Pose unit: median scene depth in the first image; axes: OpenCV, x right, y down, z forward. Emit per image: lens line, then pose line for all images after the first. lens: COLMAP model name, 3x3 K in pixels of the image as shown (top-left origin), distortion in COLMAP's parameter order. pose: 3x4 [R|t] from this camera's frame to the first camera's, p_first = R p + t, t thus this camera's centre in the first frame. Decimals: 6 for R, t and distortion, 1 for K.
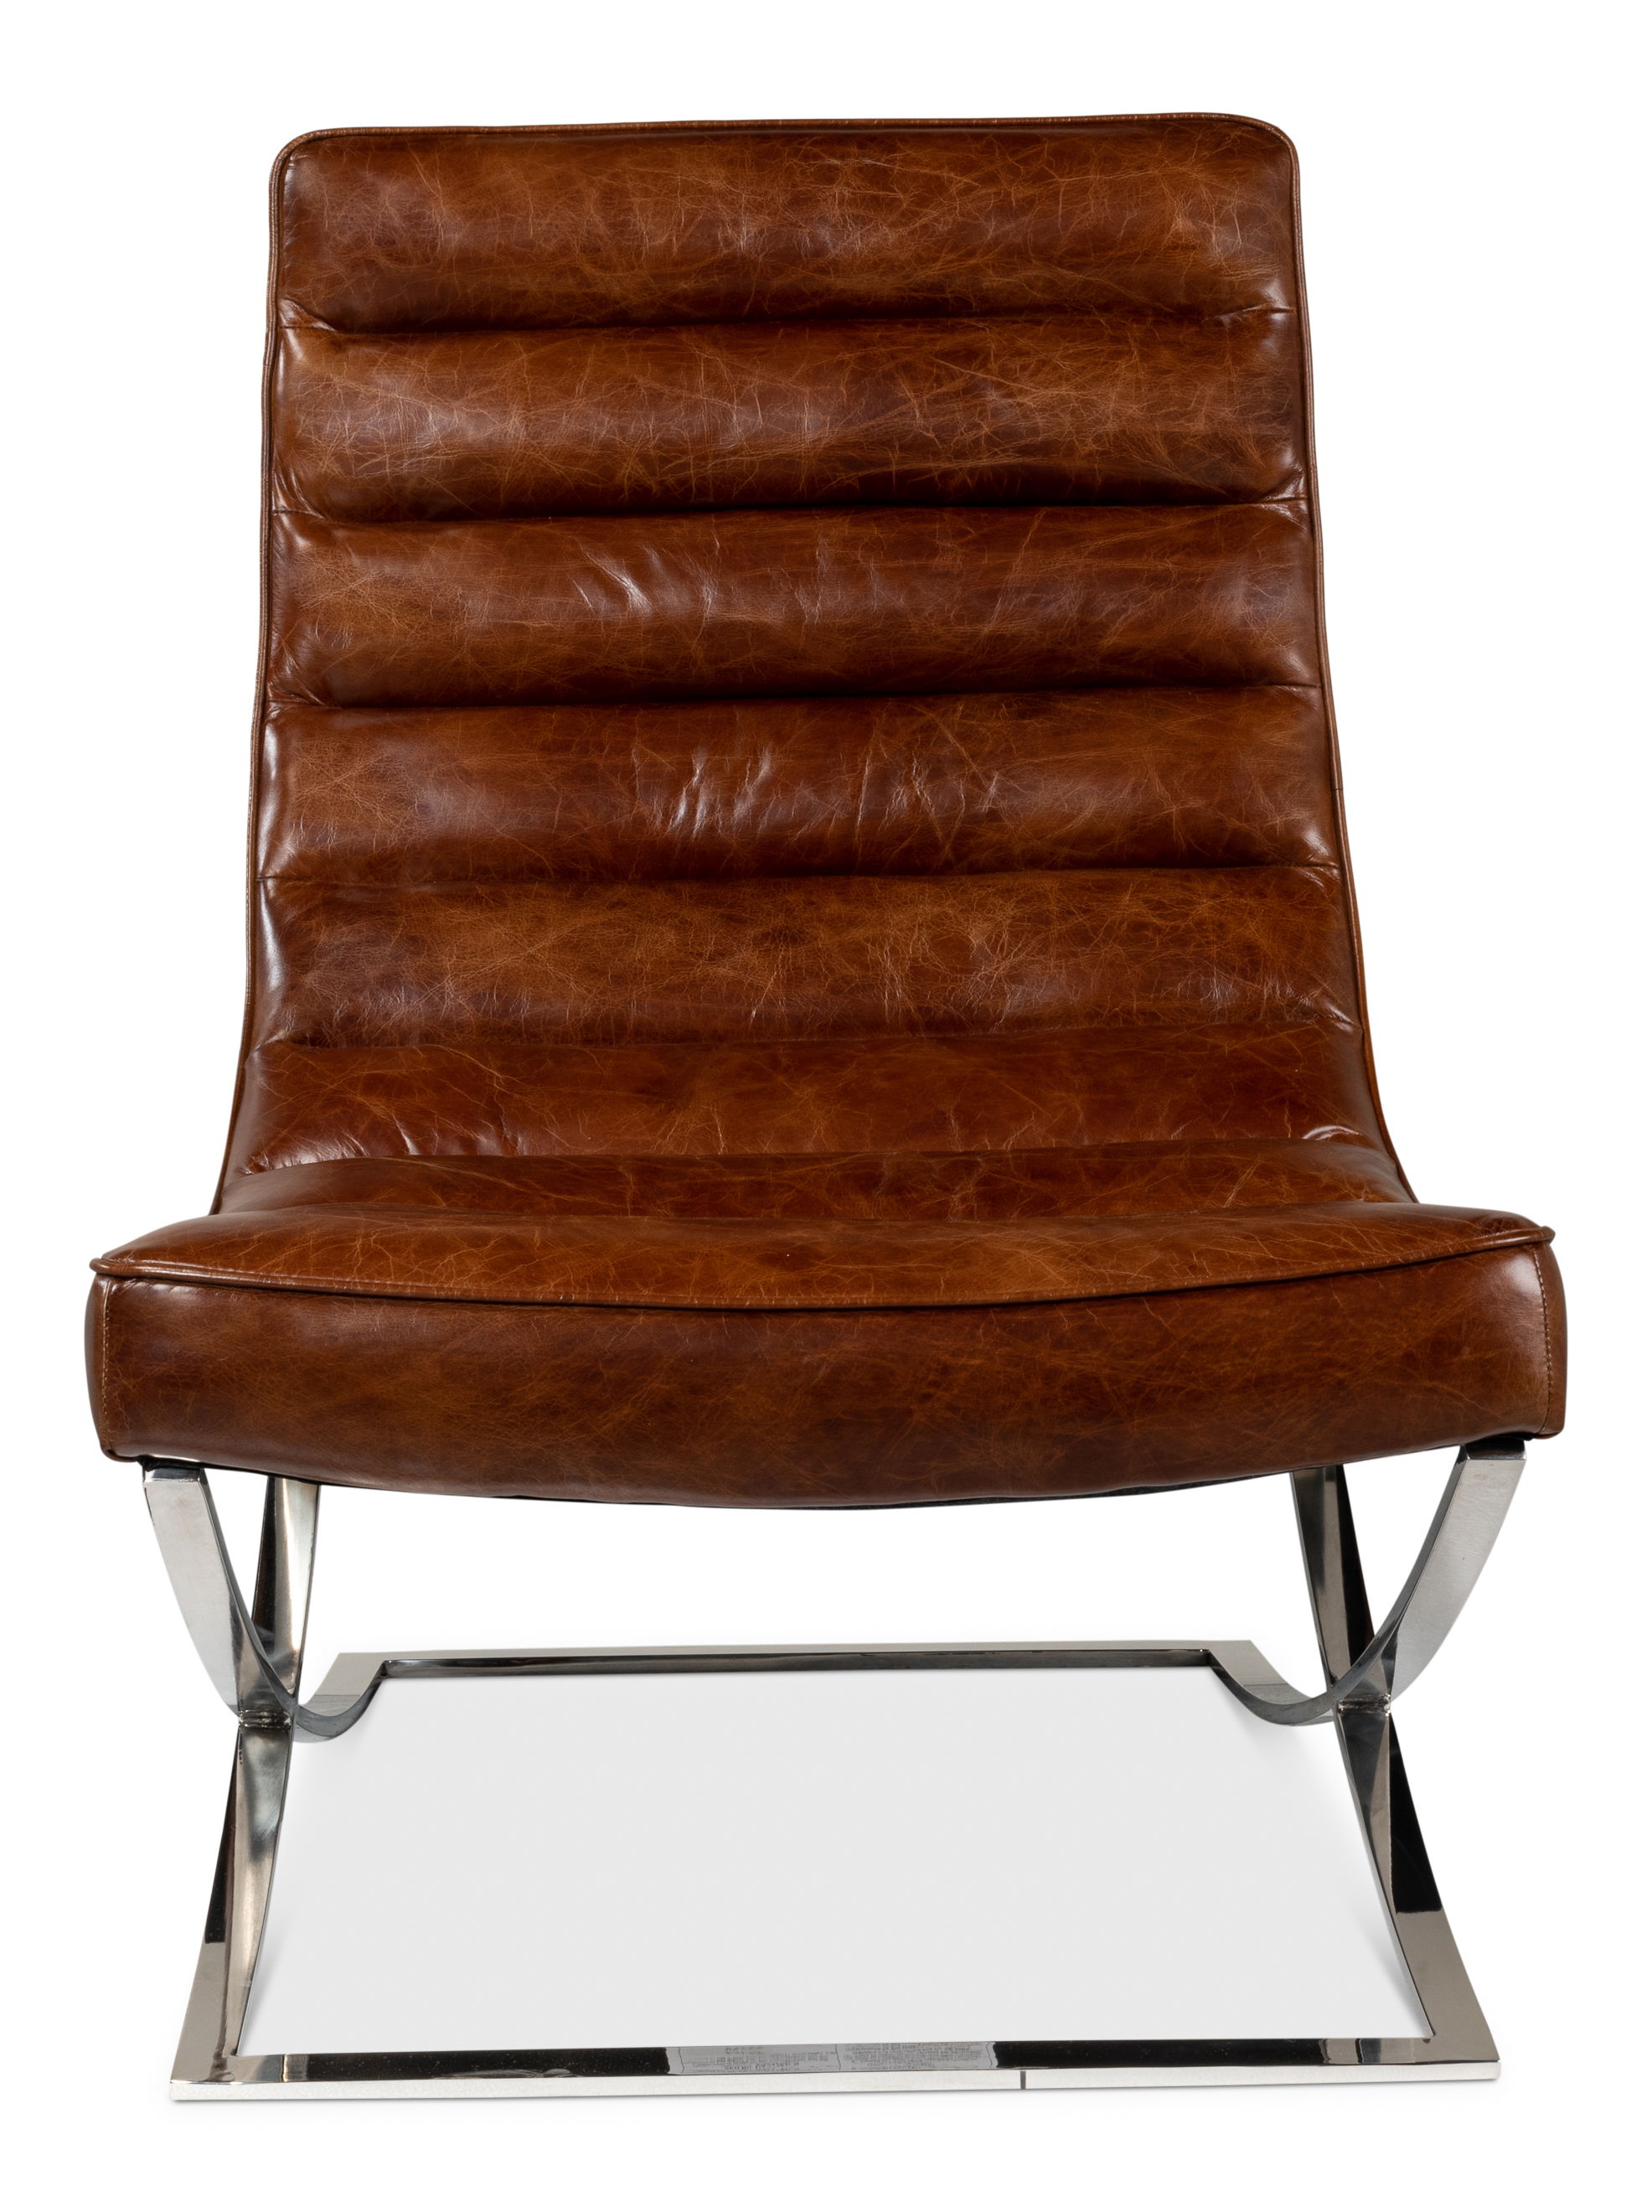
lens RADIAL K [[5761.8, 0, 829.4], [0, 5761.8, 1111.1], [0, 0, 1]] dist [-0.104275, 0.000000]
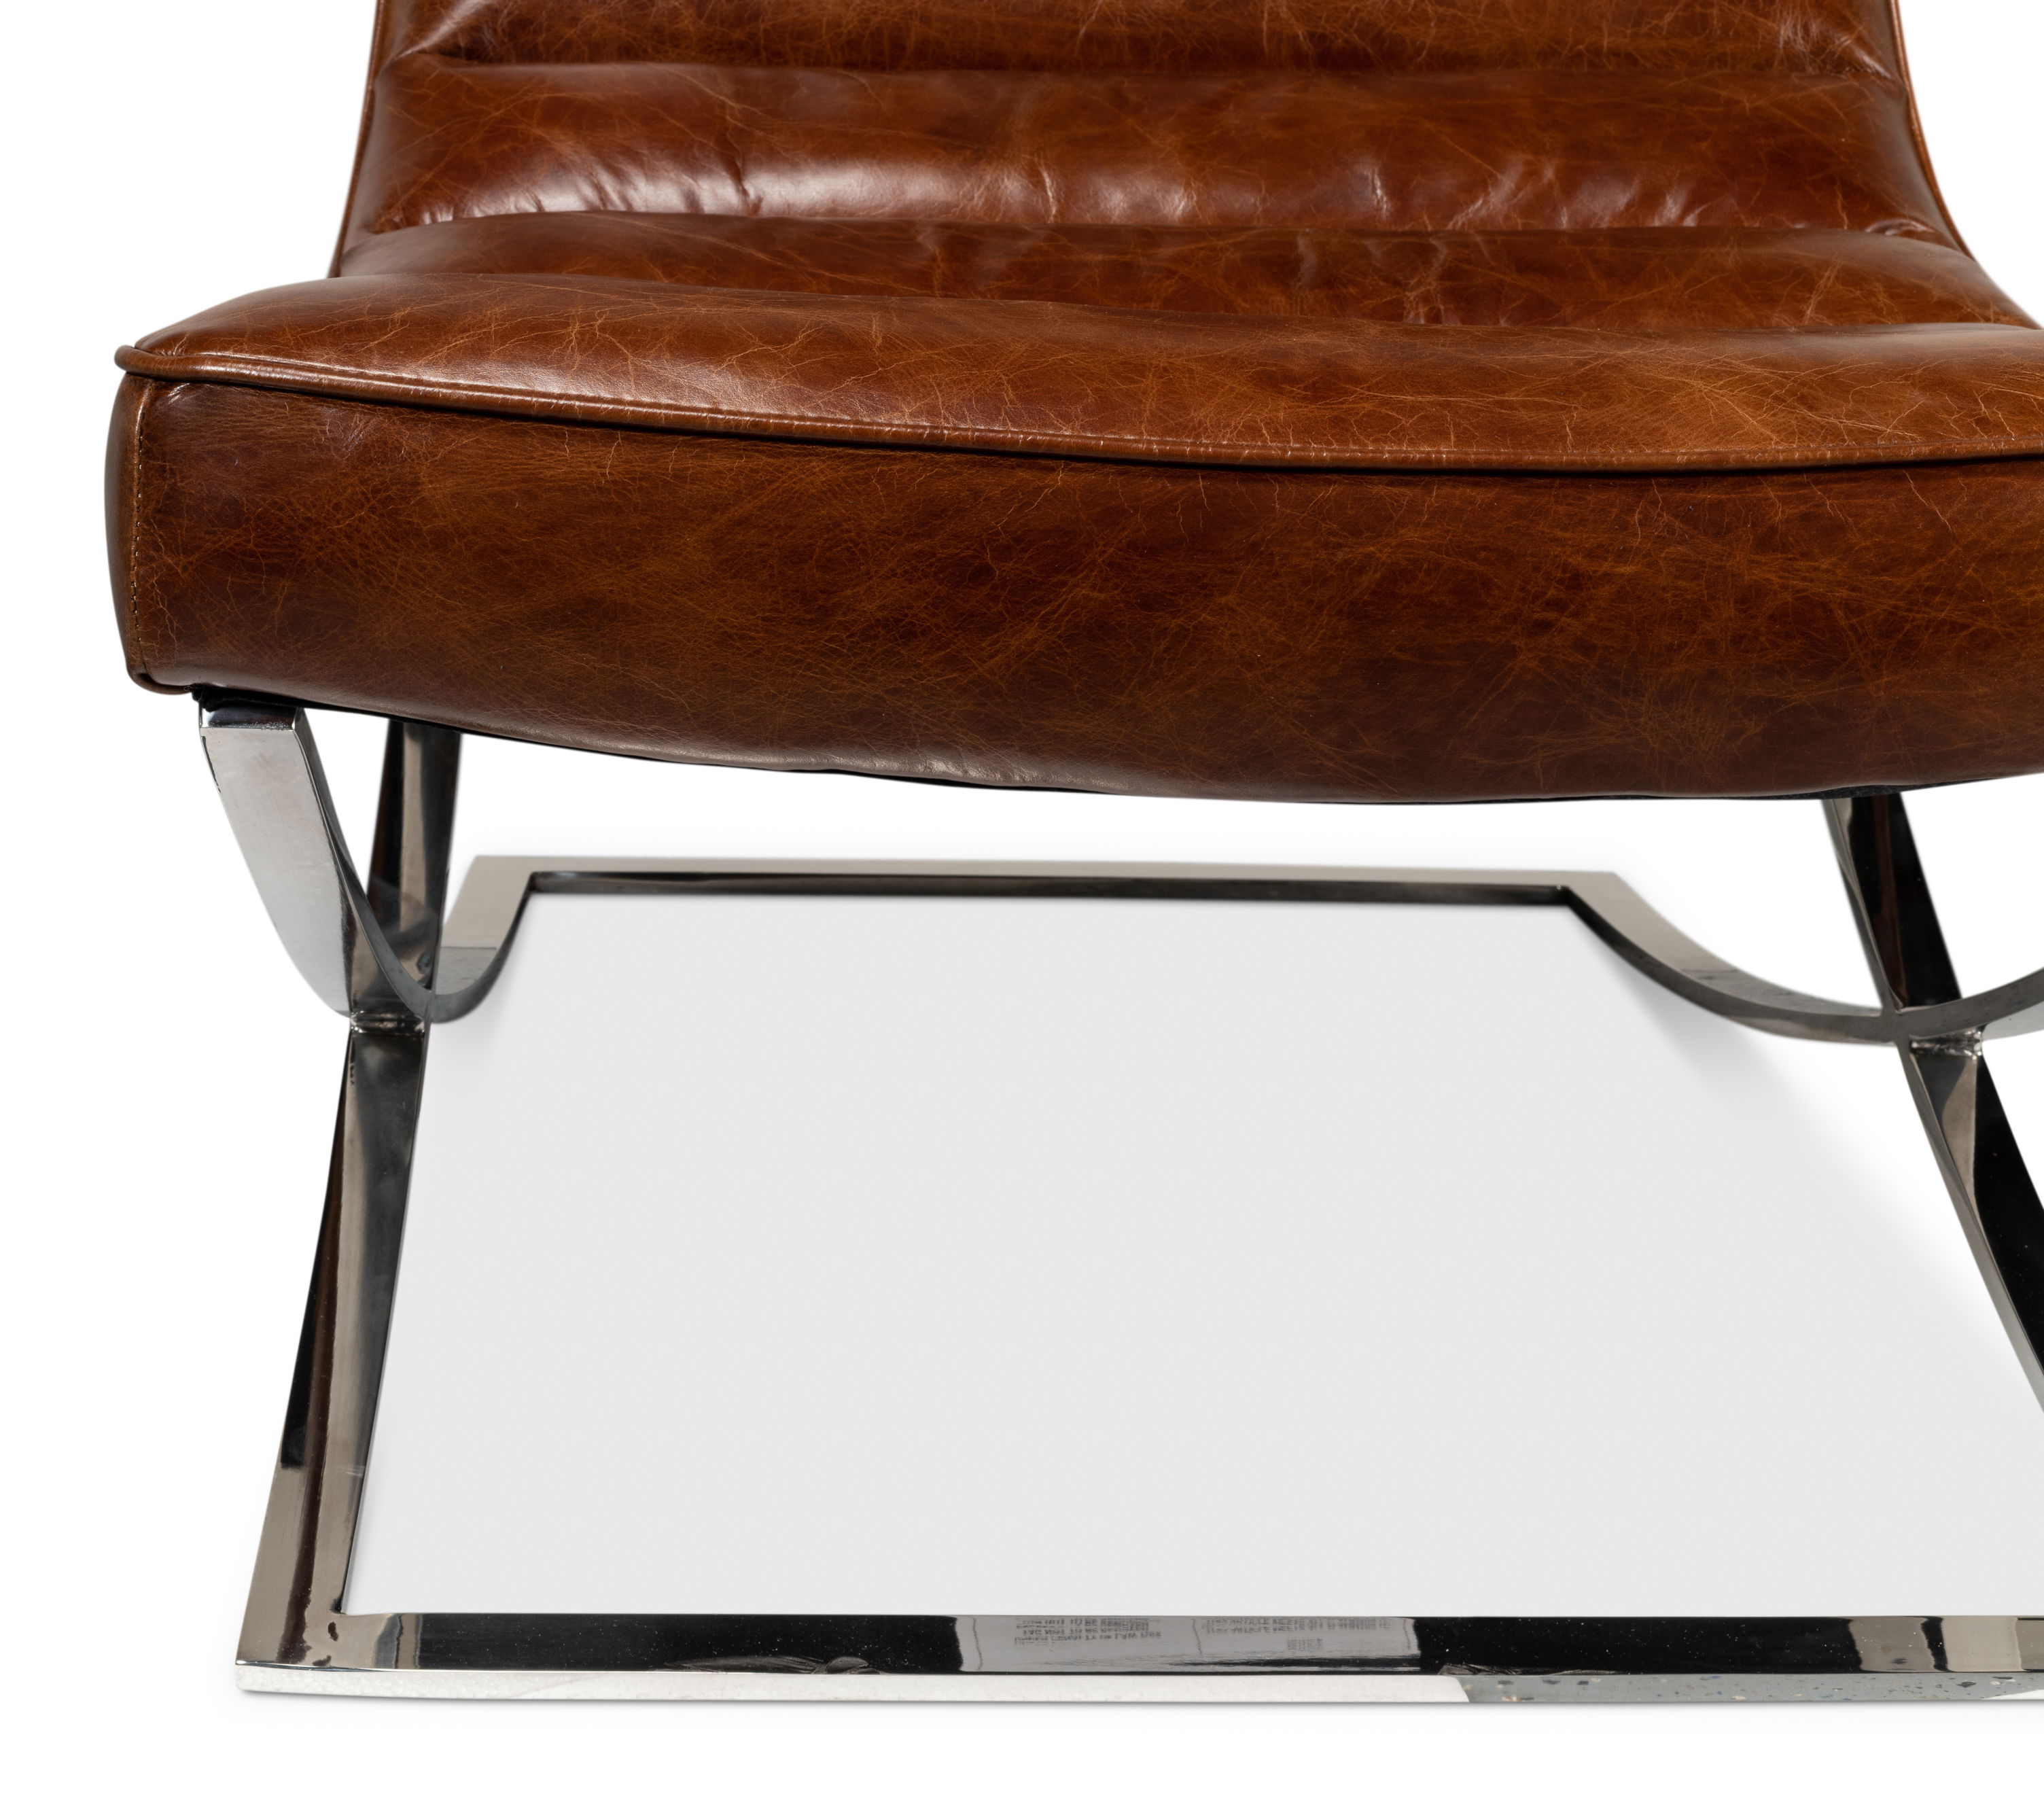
lens RADIAL K [[4054.2, 0, 752.4], [0, 4054.2, 866.6], [0, 0, 1]] dist [-0.149227, 0.000000]
pose [[0.999566, 0.029439, 0.001279, -0.062414], [-0.029304, 0.988558, 0.147970, 0.015364], [0.003091, -0.147943, 0.988991, 0.585063]]
